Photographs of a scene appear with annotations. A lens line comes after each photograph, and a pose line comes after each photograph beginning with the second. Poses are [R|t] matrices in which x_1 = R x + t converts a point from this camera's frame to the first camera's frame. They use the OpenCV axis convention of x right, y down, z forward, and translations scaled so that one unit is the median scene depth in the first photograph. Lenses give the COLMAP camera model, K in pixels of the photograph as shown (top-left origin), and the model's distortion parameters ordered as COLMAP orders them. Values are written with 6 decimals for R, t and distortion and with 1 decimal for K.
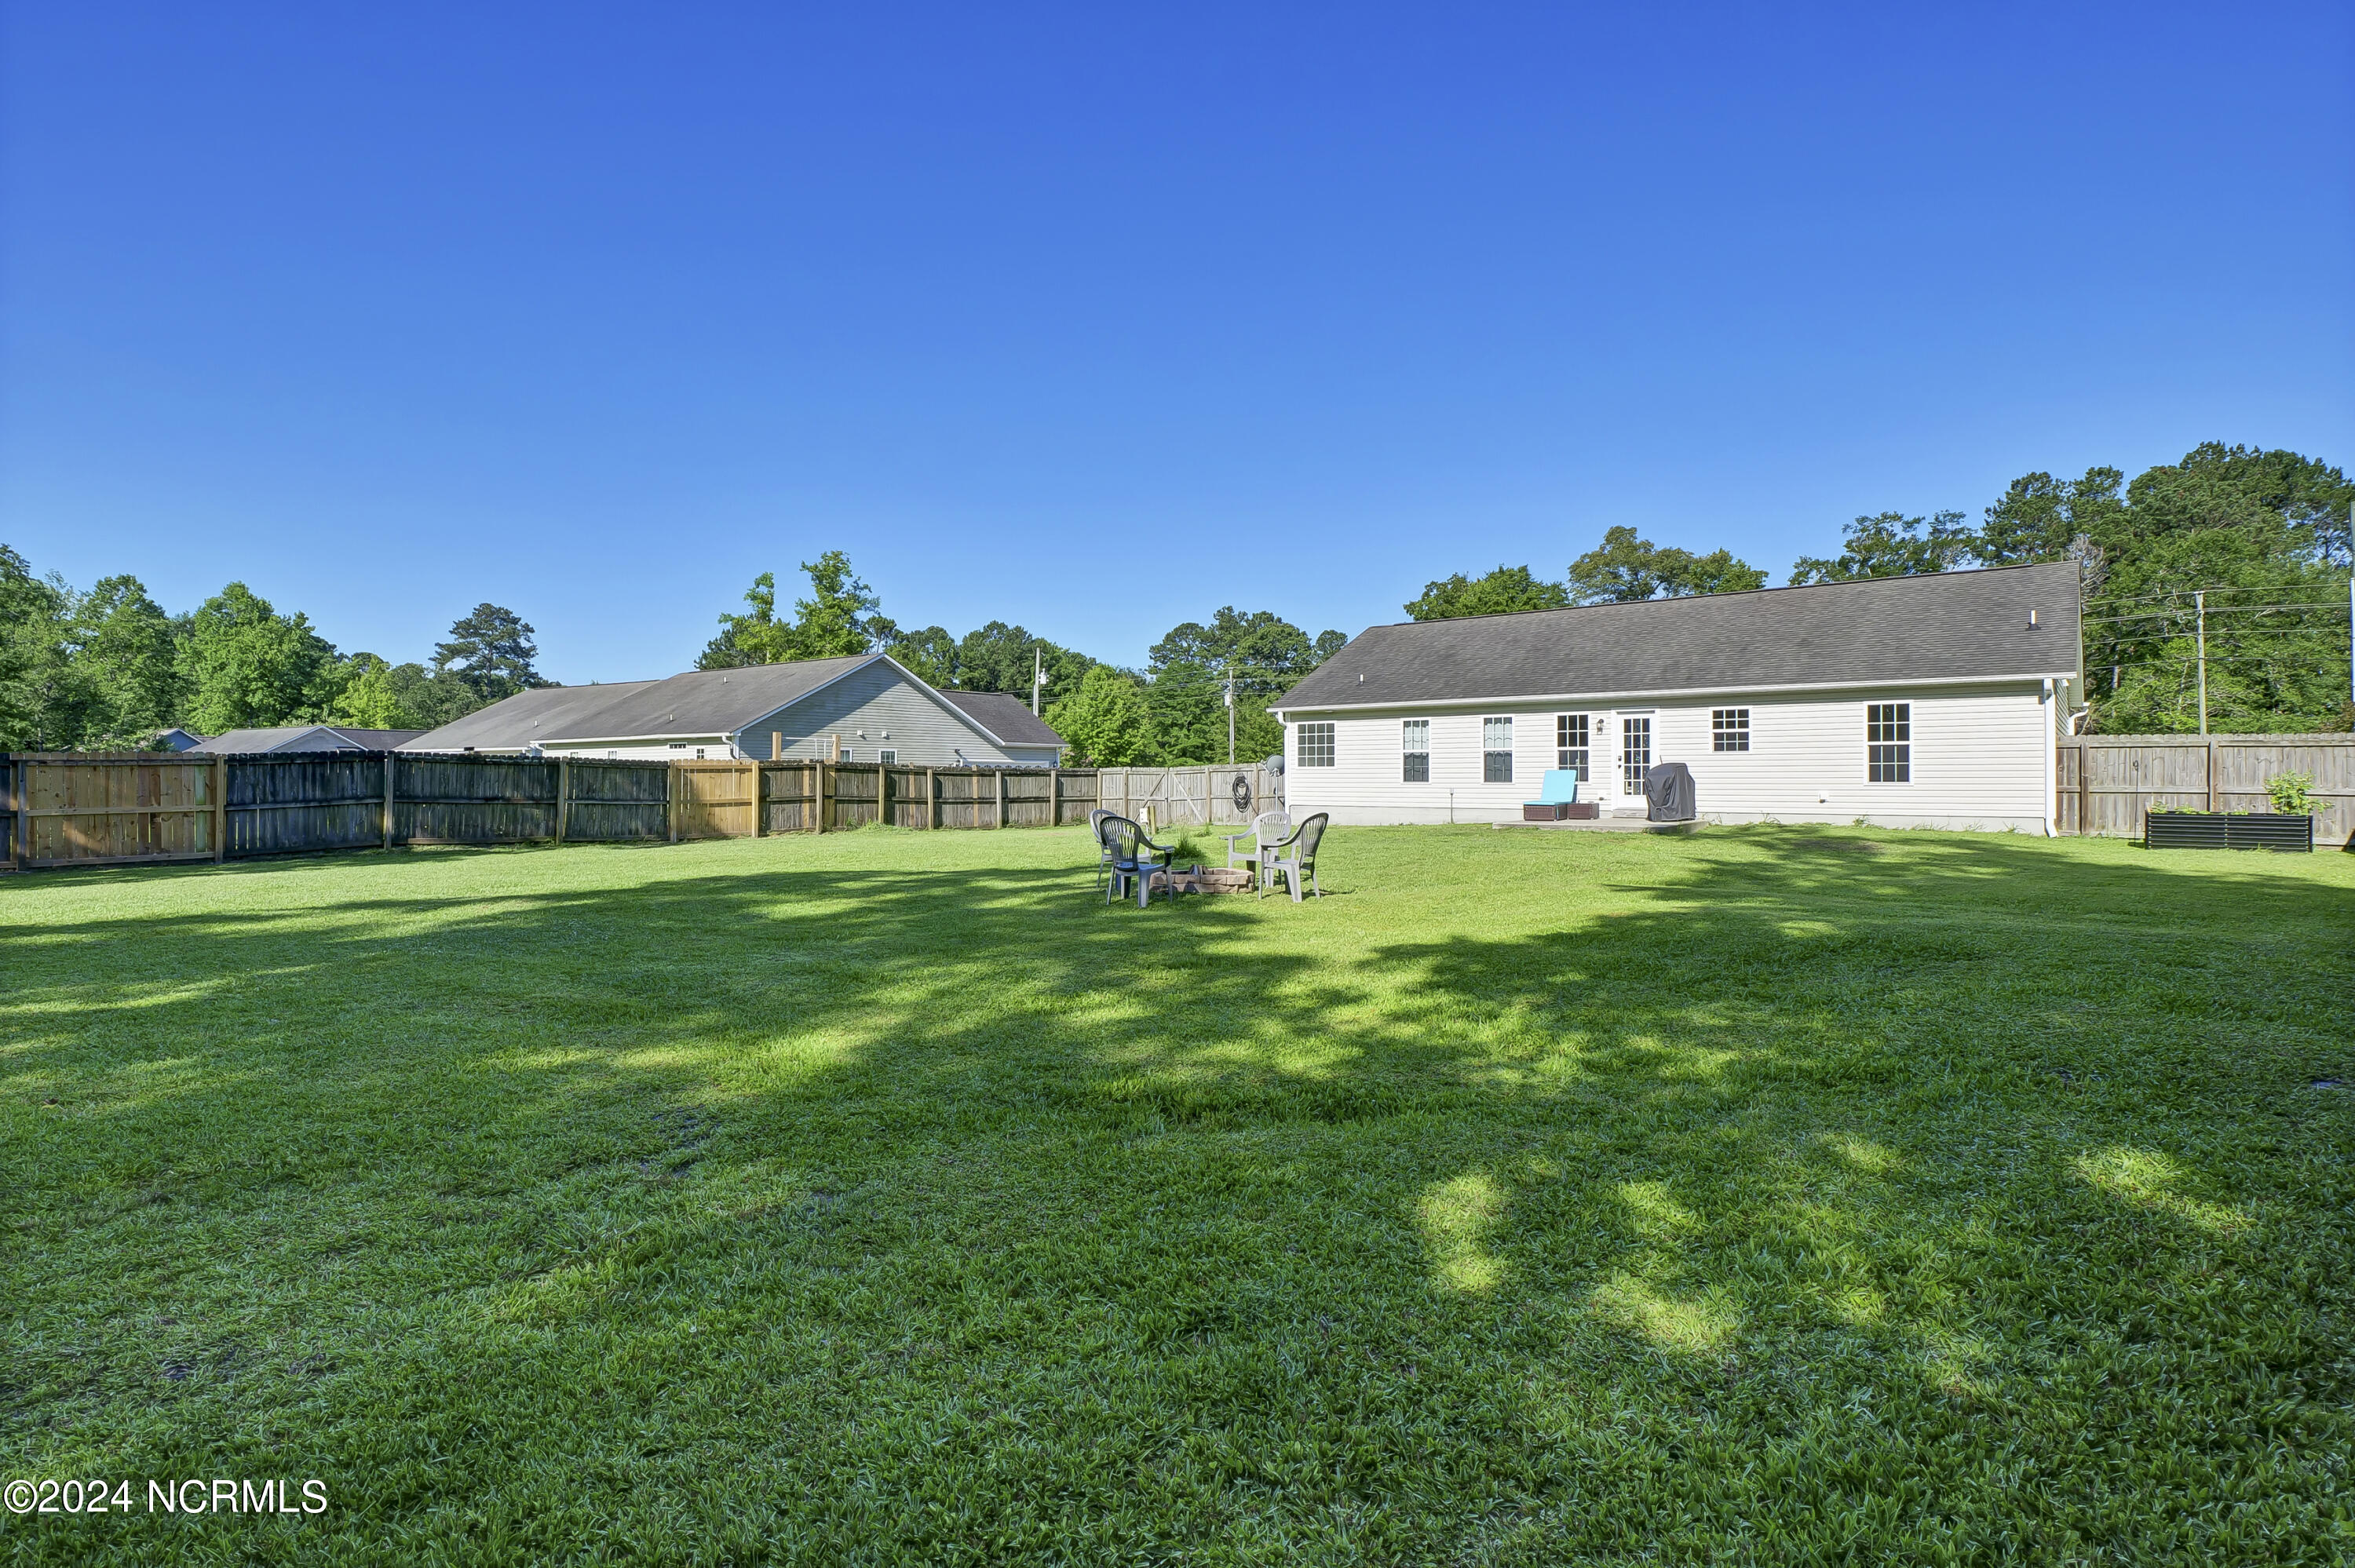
lens RADIAL K [[1166.4, 0, 1165.6], [0, 1166.4, 777.6], [0, 0, 1]] dist [-0.014211, -0.000621]
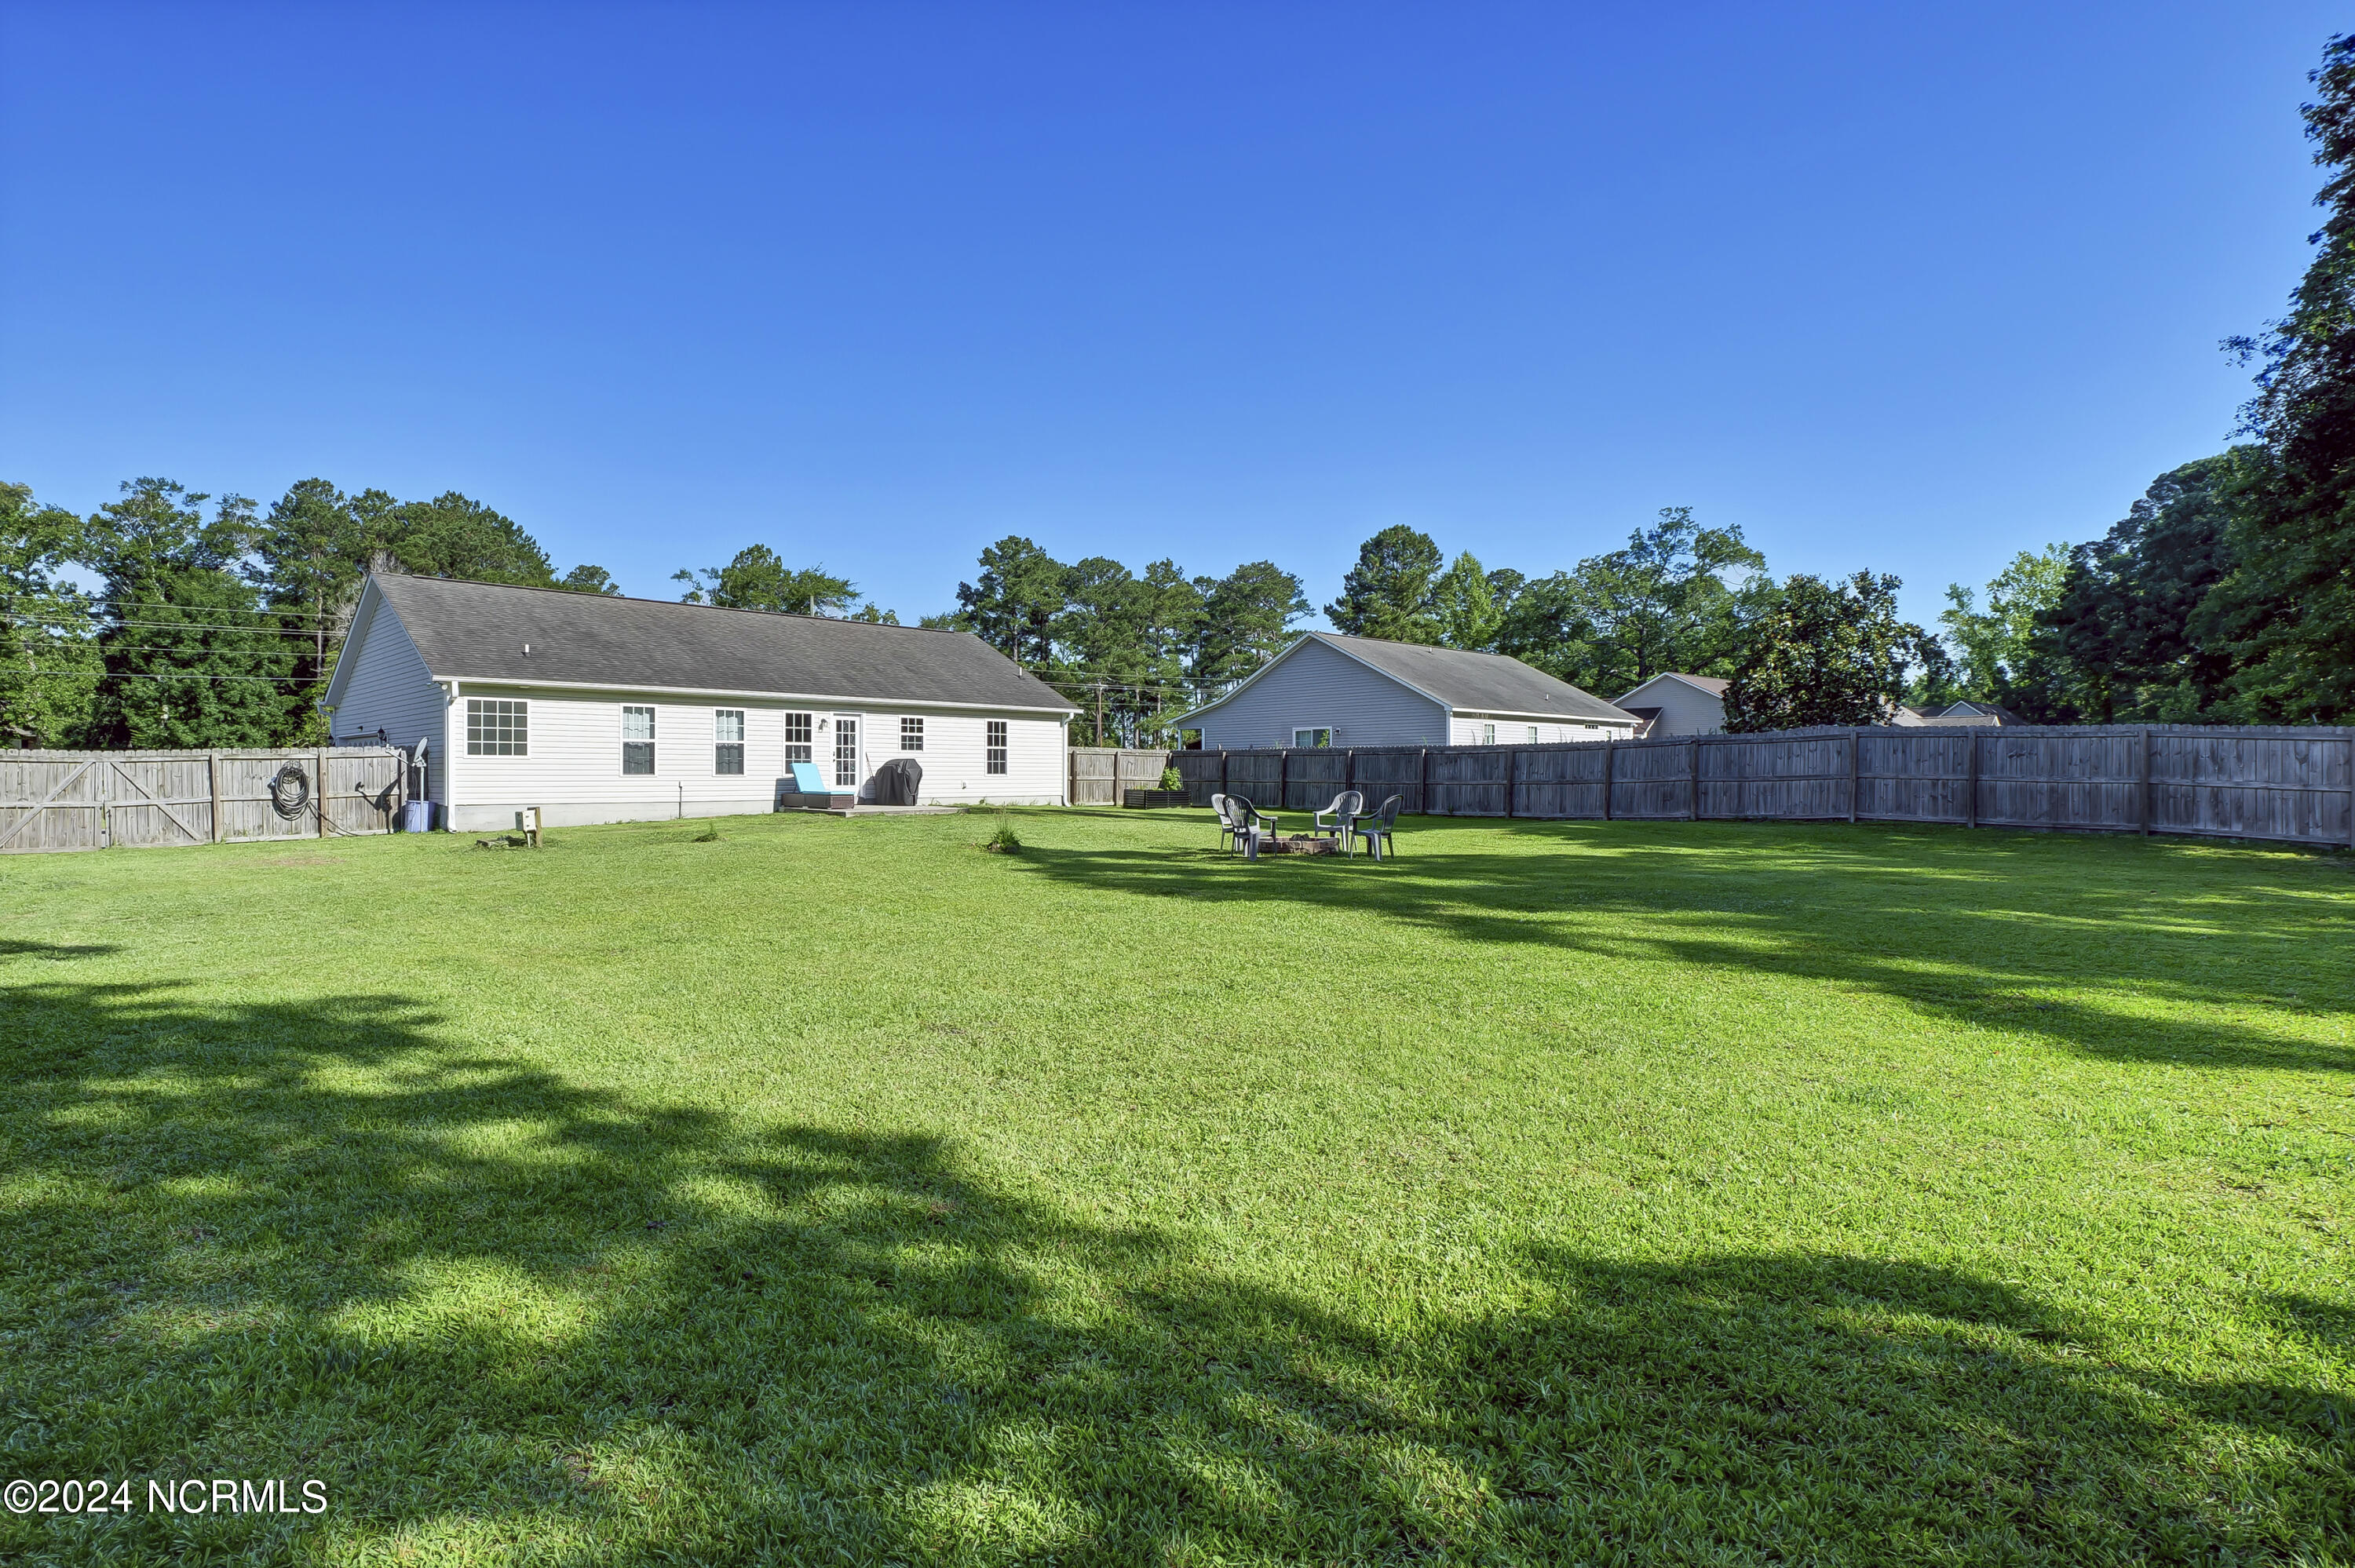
lens RADIAL K [[1166.4, 0, 1165.6], [0, 1166.4, 777.6], [0, 0, 1]] dist [-0.014211, -0.000621]
pose [[0.084646, -0.000812, 0.996411, -0.654978], [0.000886, 0.999999, 0.000740, 0.005944], [-0.996411, 0.000820, 0.084646, 0.514267]]
